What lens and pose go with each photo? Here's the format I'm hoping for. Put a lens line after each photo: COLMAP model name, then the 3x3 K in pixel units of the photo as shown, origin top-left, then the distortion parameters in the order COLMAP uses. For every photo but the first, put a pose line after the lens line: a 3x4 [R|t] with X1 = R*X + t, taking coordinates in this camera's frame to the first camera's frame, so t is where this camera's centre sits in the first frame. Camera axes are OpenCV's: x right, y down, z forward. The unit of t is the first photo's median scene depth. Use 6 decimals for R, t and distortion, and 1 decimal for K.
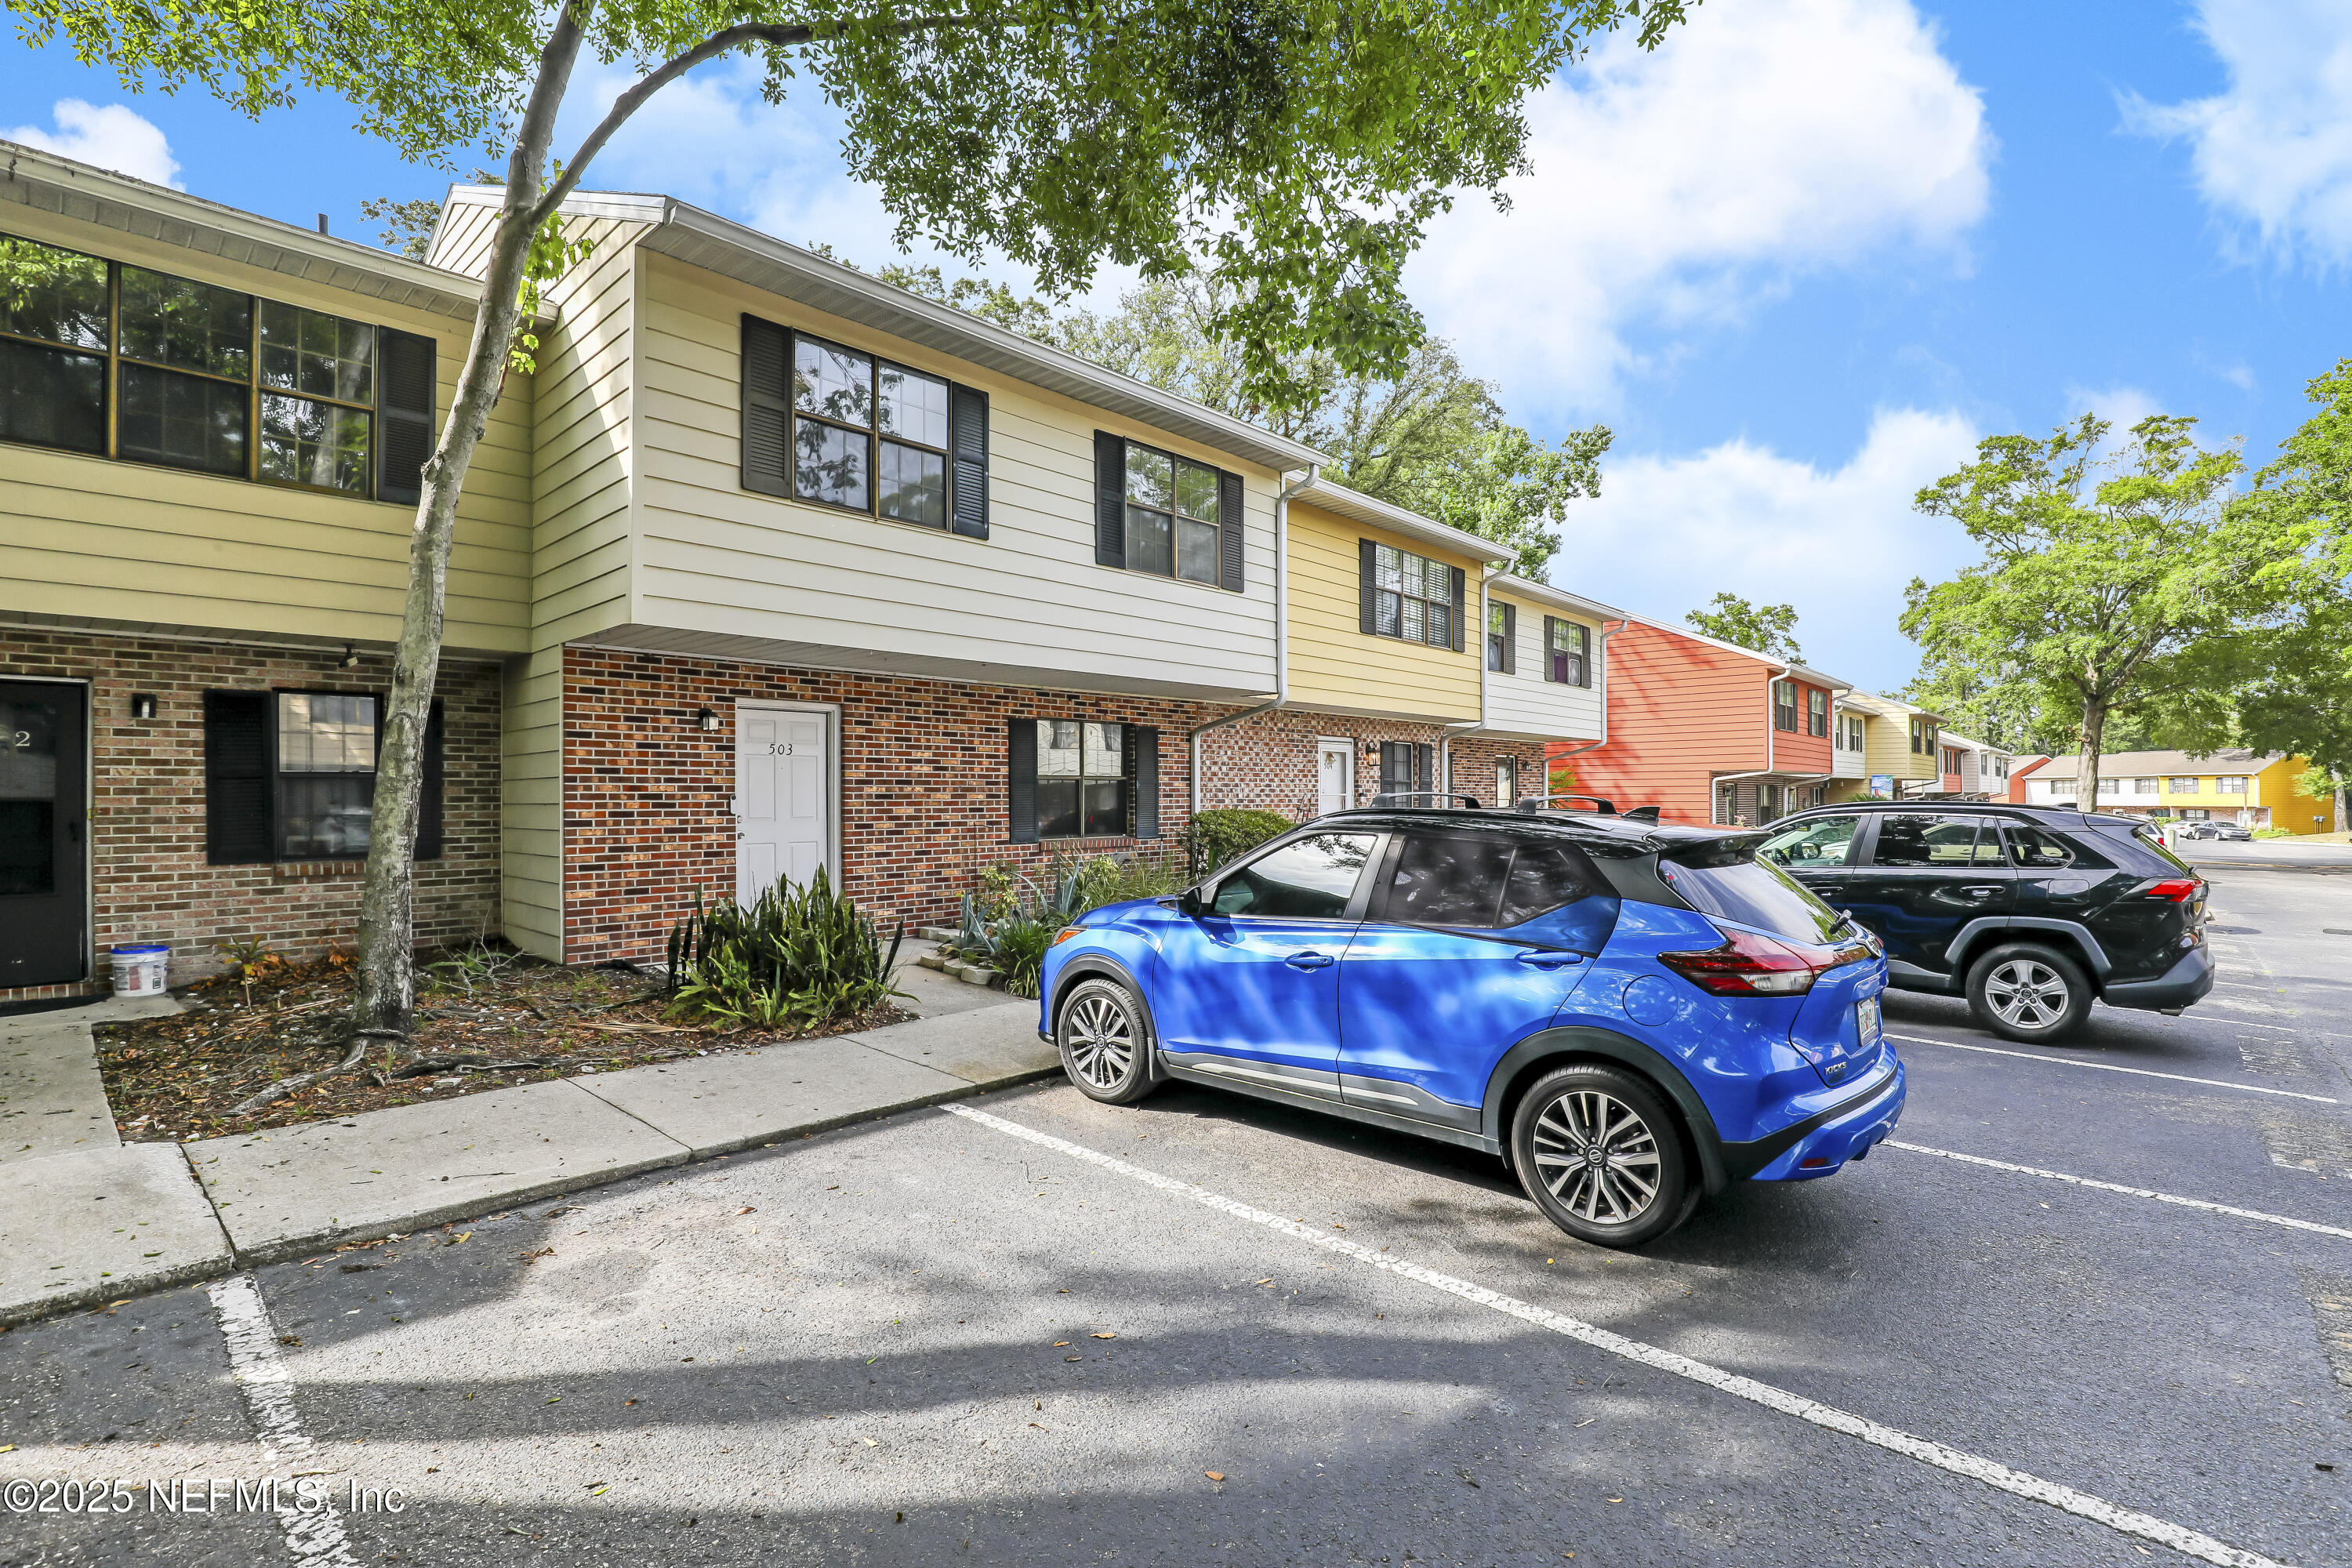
lens RADIAL K [[1071.3, 0, 1176.0], [0, 1071.3, 784.0], [0, 0, 1]] dist [-0.018879, 0.004854]
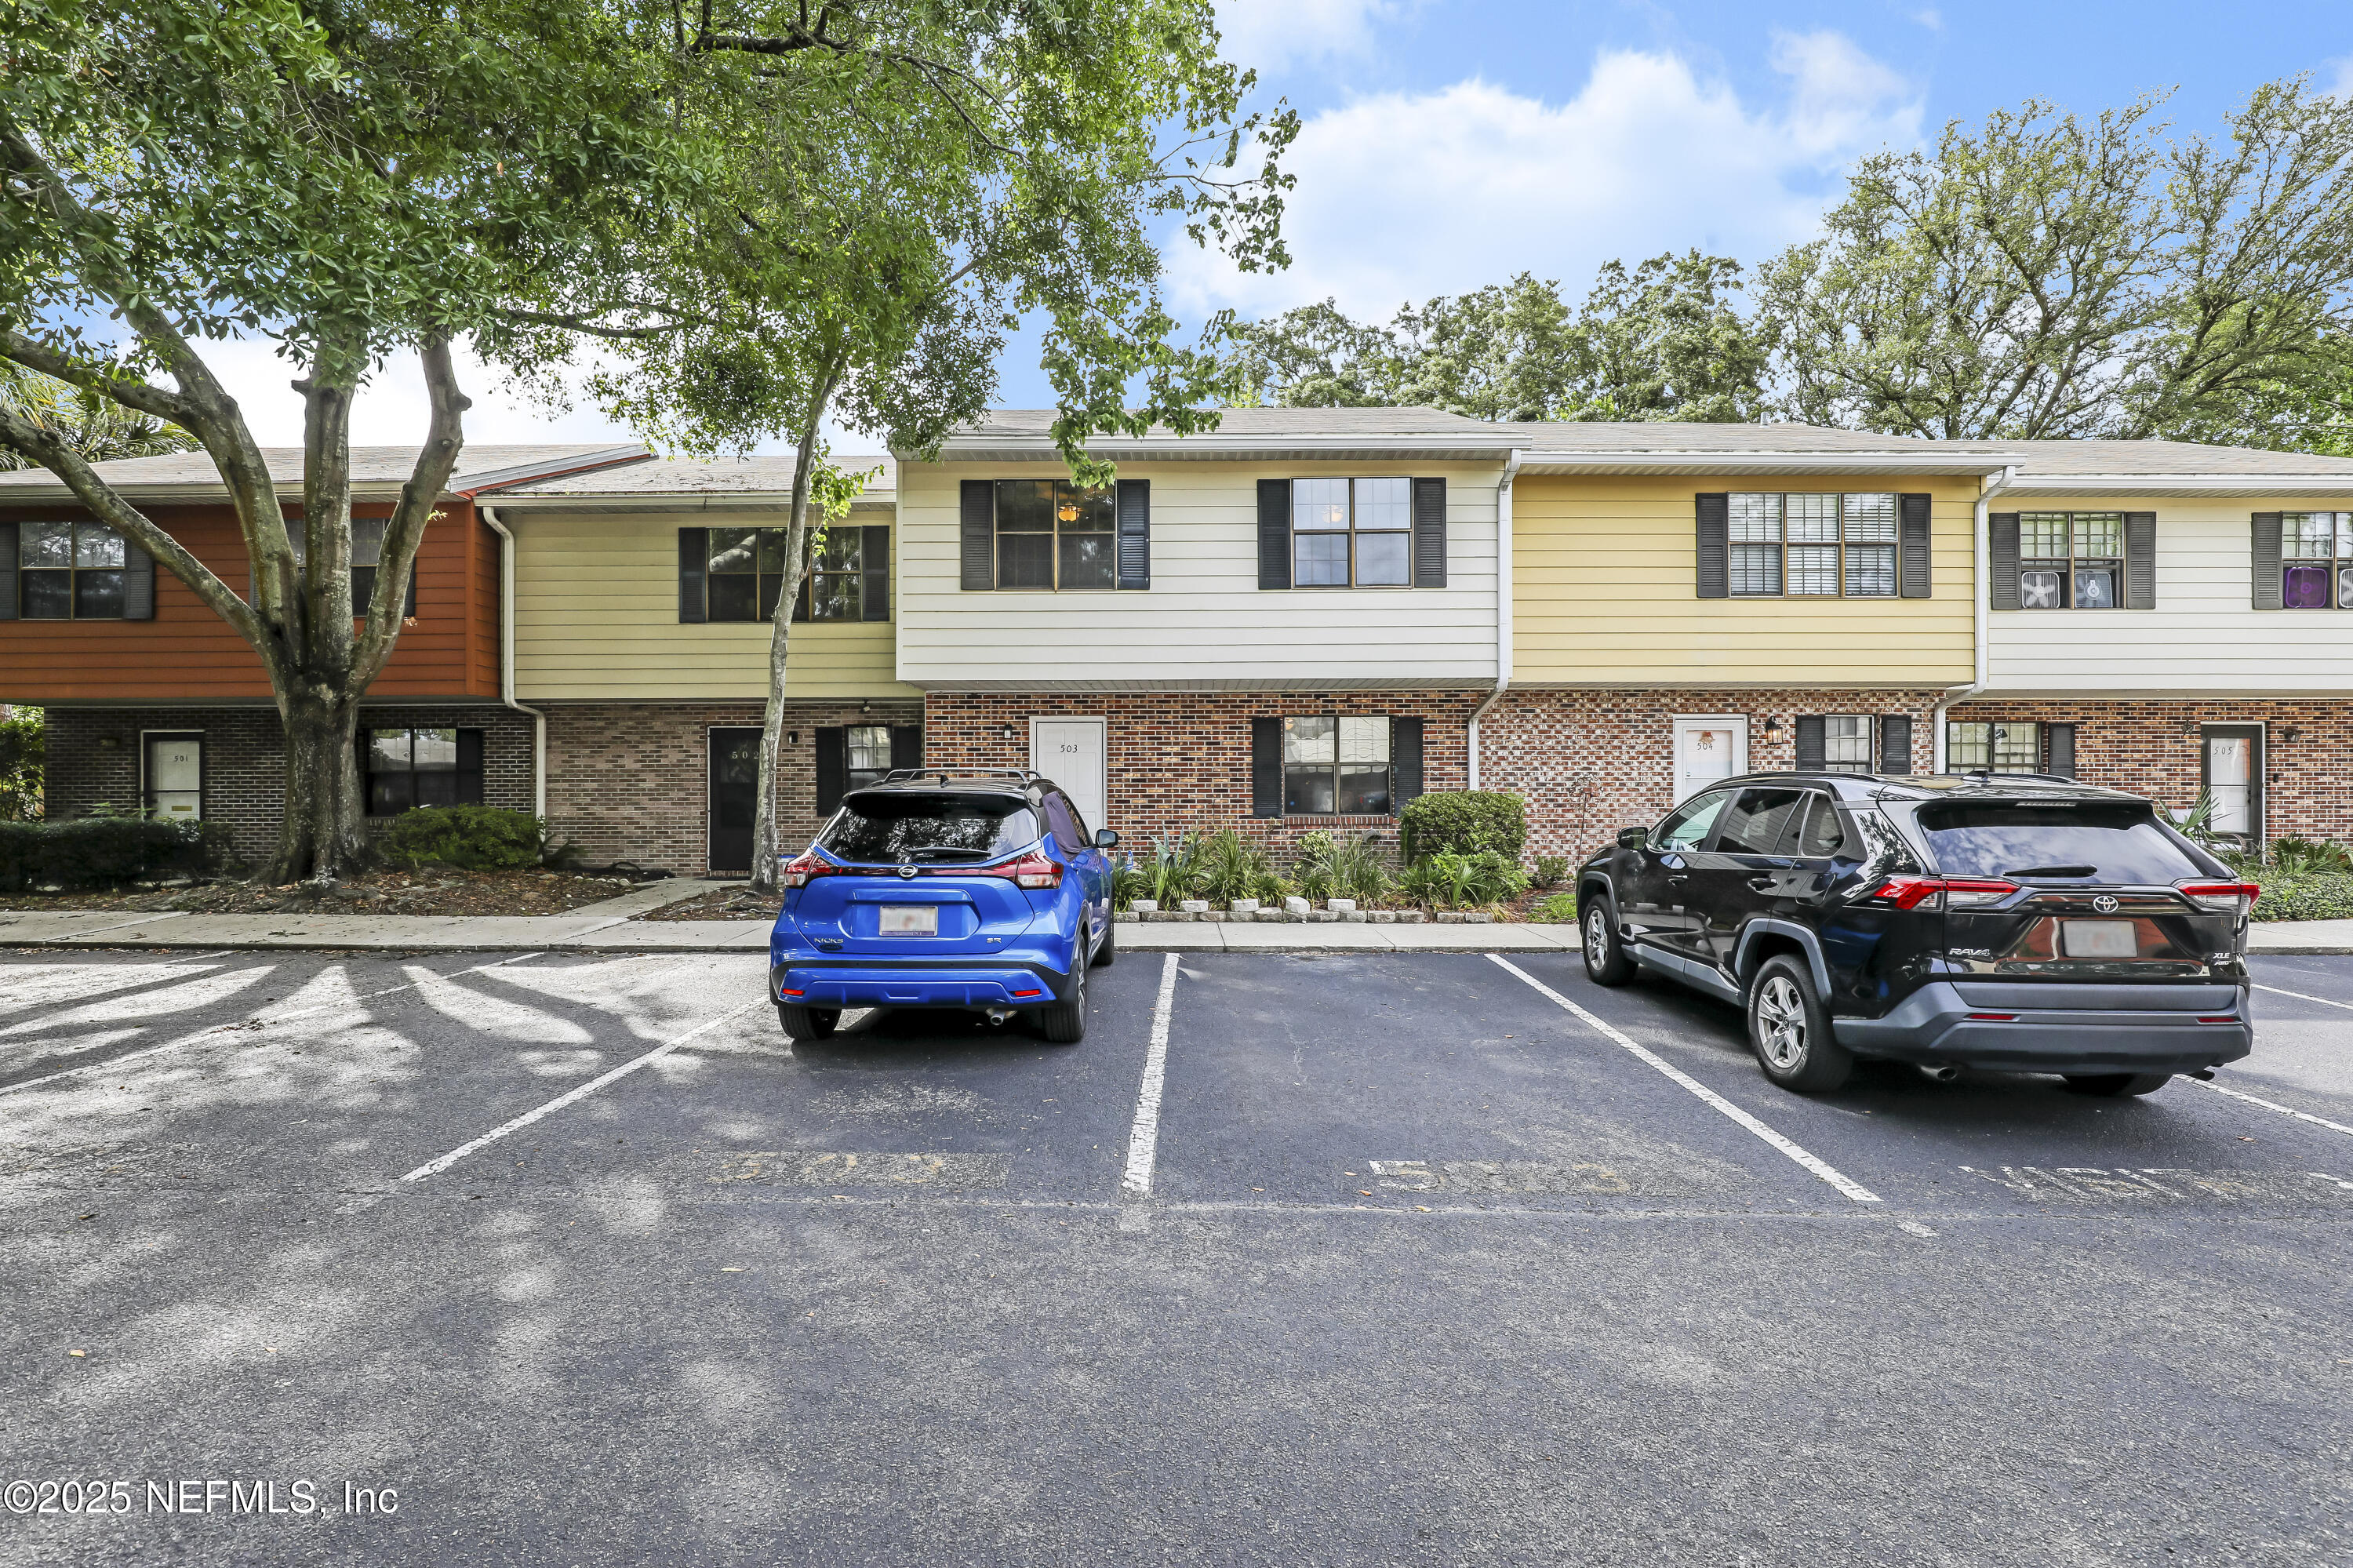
lens RADIAL K [[1047.6, 0, 1210.3], [0, 1047.6, 787.4], [0, 0, 1]] dist [-0.017629, 0.000121]
pose [[0.694016, -0.001408, -0.719958, 0.905728], [0.009859, 0.999923, 0.007548, 0.013543], [0.719892, -0.012336, 0.693976, 0.151064]]
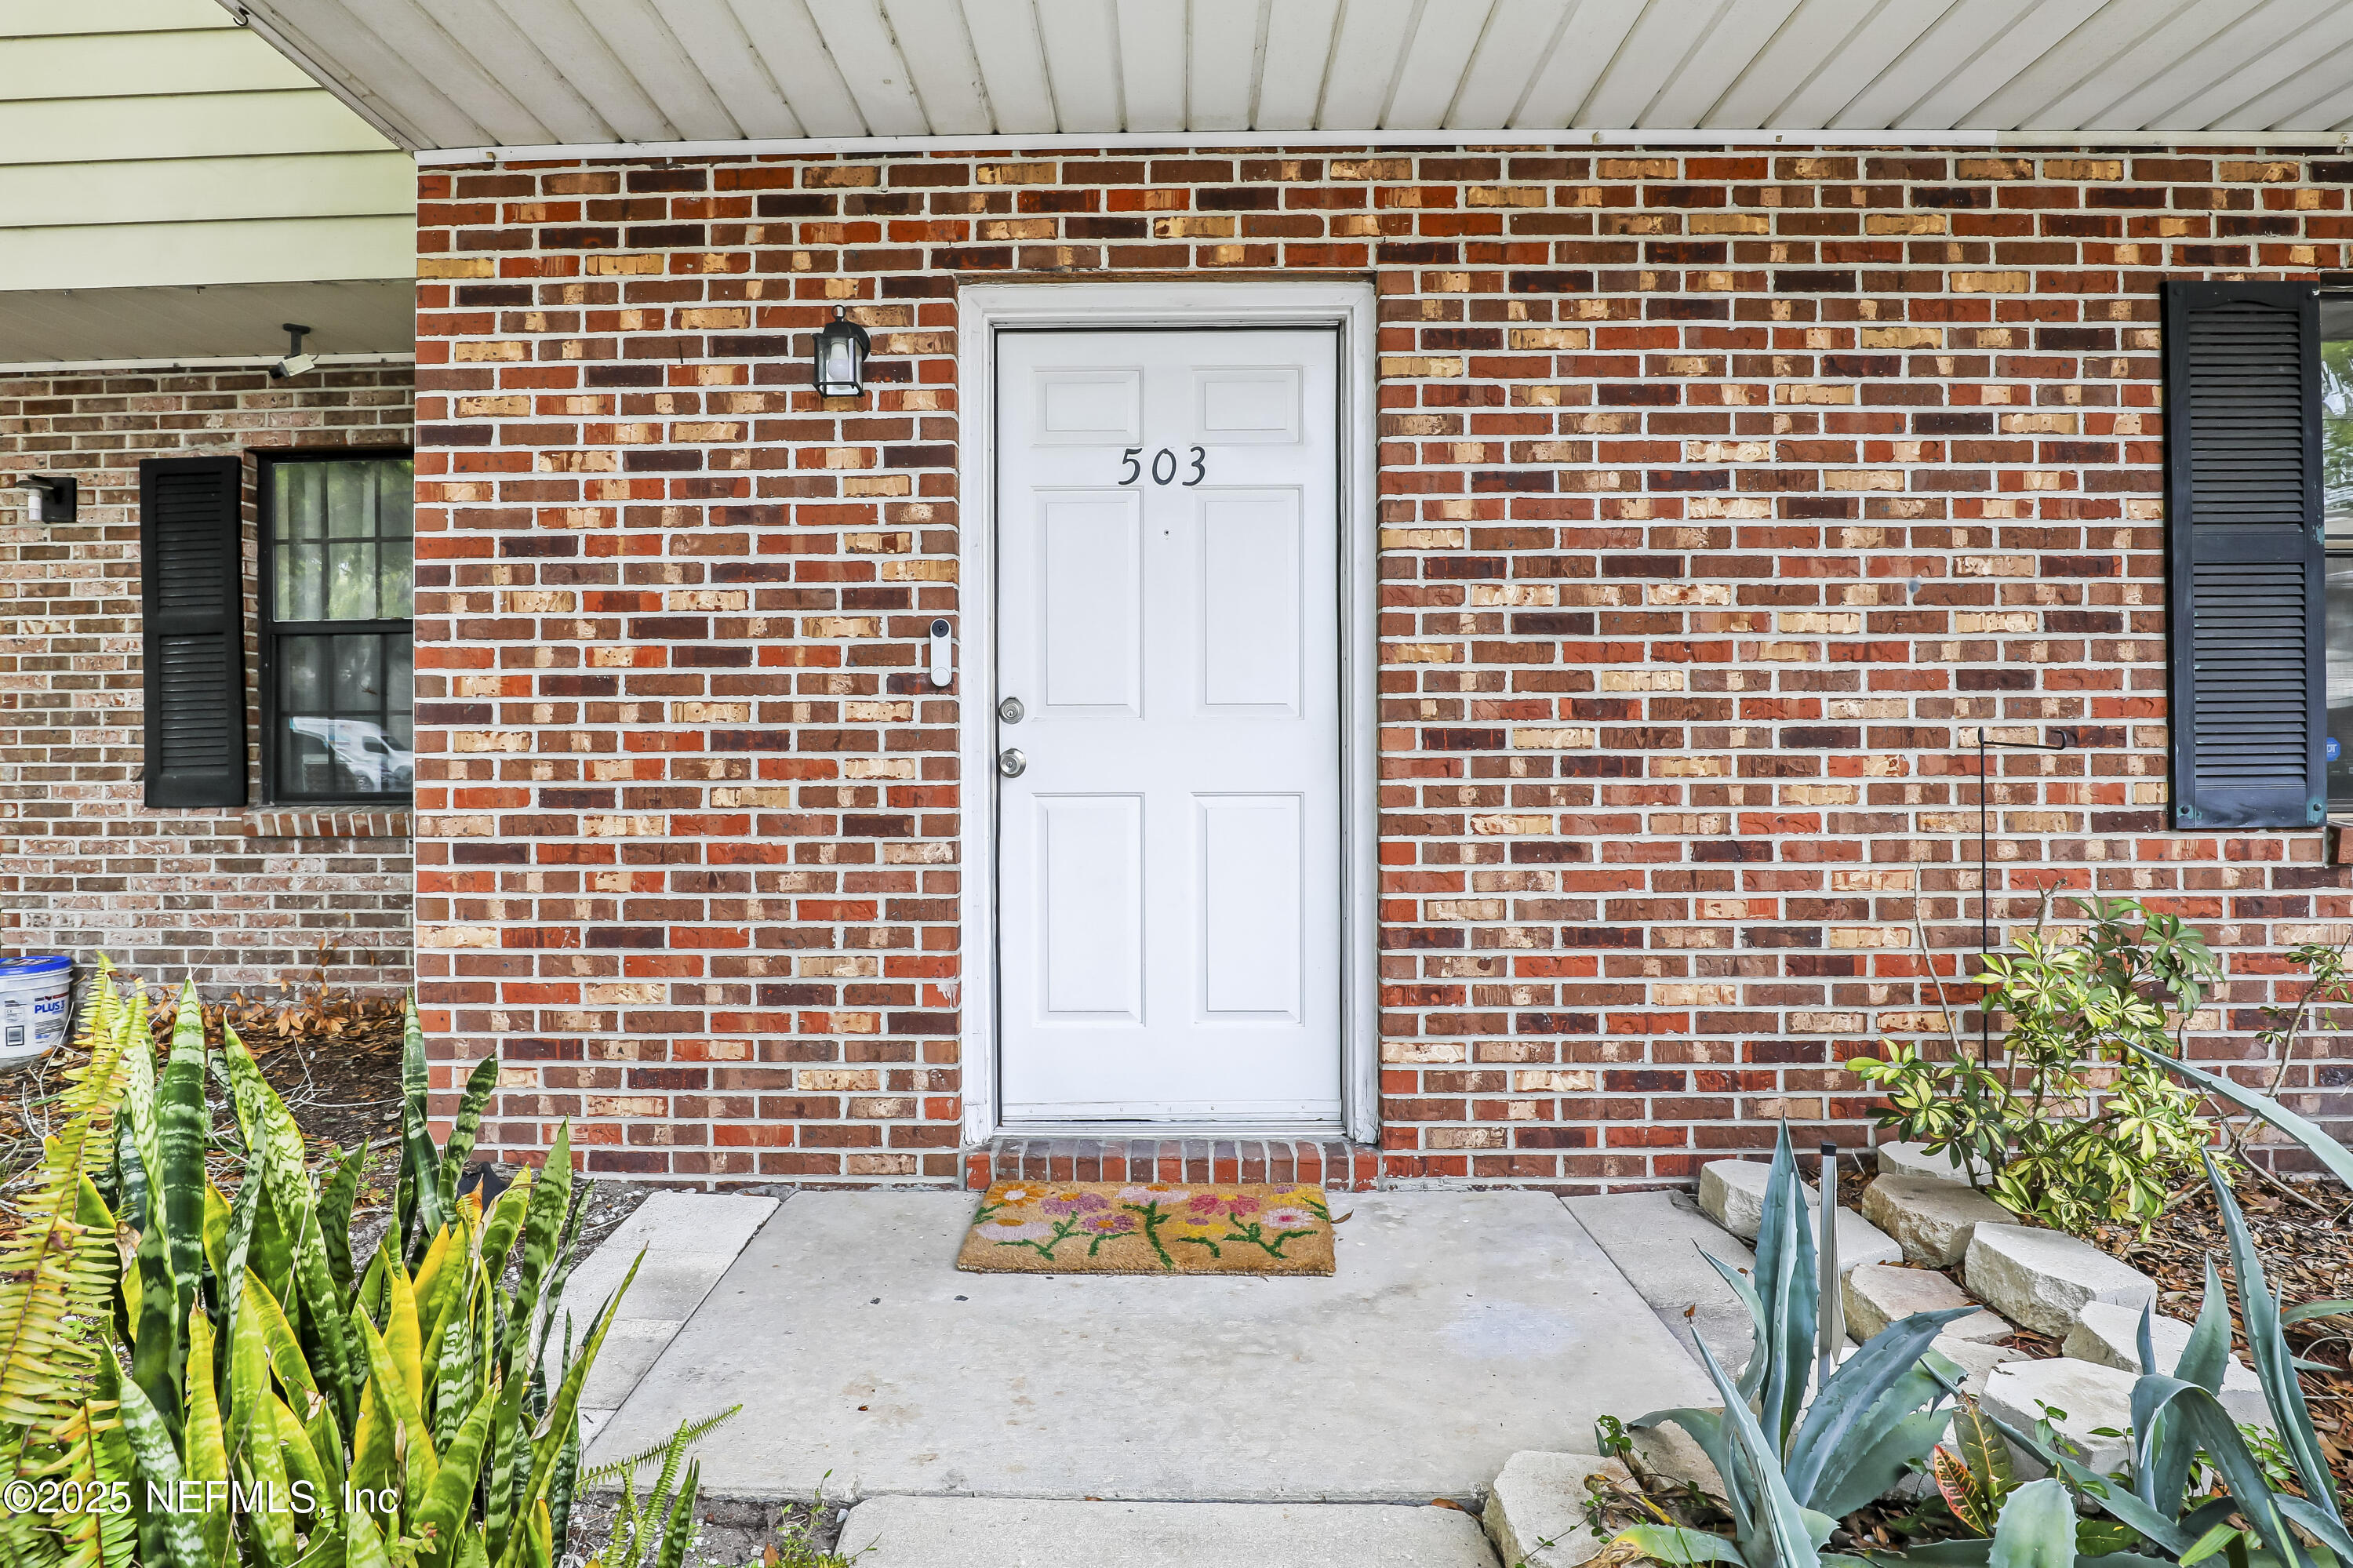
lens RADIAL K [[1257.6, 0, 1166.8], [0, 1257.6, 770.9], [0, 0, 1]] dist [-0.030442, -0.000372]
pose [[0.667644, 0.008467, -0.744433, -0.133257], [0.011273, 0.999706, 0.021480, 0.046451], [0.744396, -0.022733, 0.667352, 0.867787]]
